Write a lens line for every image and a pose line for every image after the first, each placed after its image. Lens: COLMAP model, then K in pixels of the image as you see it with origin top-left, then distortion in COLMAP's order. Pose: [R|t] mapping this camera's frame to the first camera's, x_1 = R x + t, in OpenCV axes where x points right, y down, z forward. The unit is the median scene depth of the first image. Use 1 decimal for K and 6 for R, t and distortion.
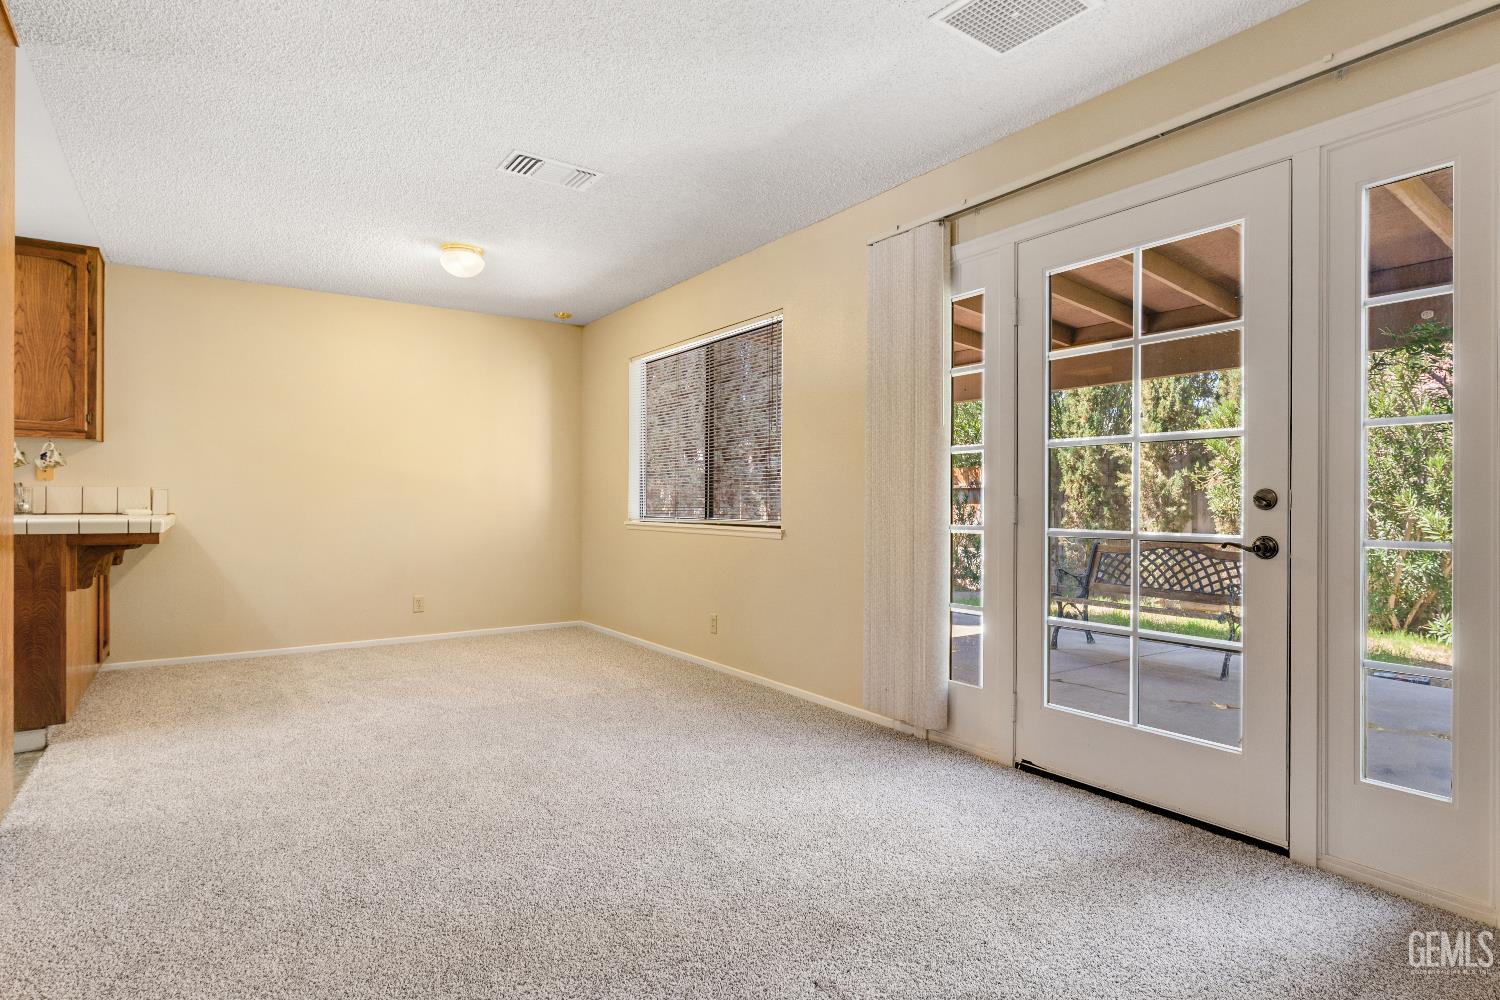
lens RADIAL K [[784.3, 0, 745.1], [0, 784.3, 503.6], [0, 0, 1]] dist [-0.005584, -0.000995]
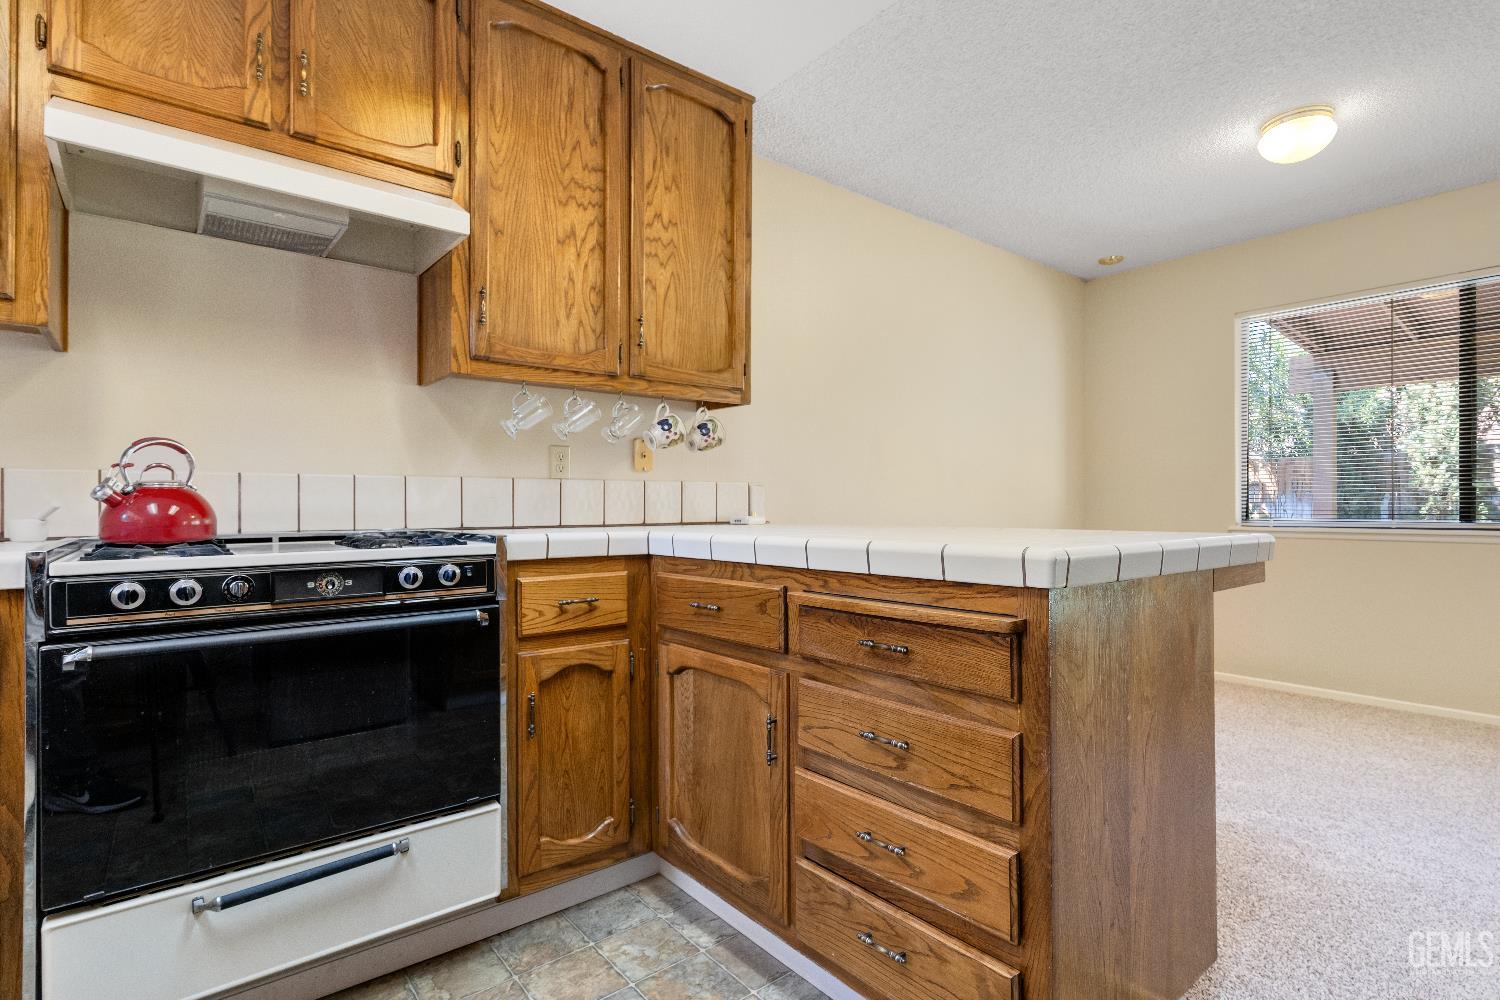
lens RADIAL K [[744.6, 0, 758.6], [0, 744.6, 505.5], [0, 0, 1]] dist [-0.002493, -0.000252]
pose [[0.995198, -0.012910, 0.097025, -0.909508], [0.013600, 0.999887, -0.006446, 0.002341], [-0.096931, 0.007735, 0.995261, 0.419442]]
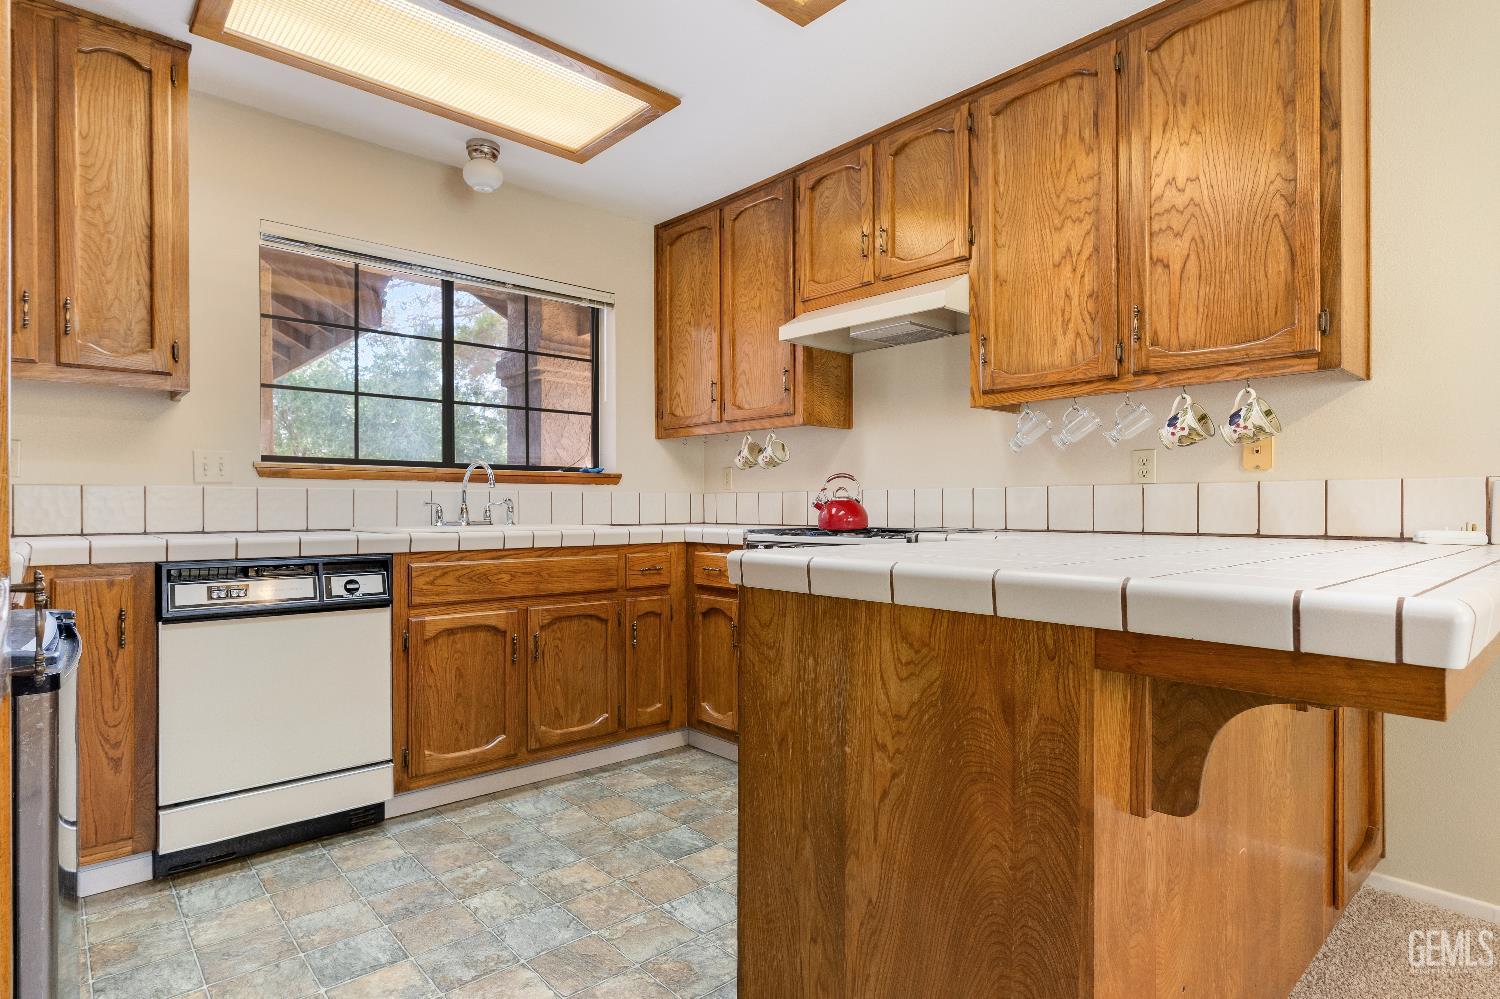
lens RADIAL K [[784.3, 0, 748.8], [0, 784.3, 509.2], [0, 0, 1]] dist [-0.005584, -0.000995]
pose [[0.133058, -0.003605, -0.991102, -0.459828], [-0.004231, 0.999982, -0.004206, -0.001283], [0.991099, 0.004753, 0.133041, 0.636909]]
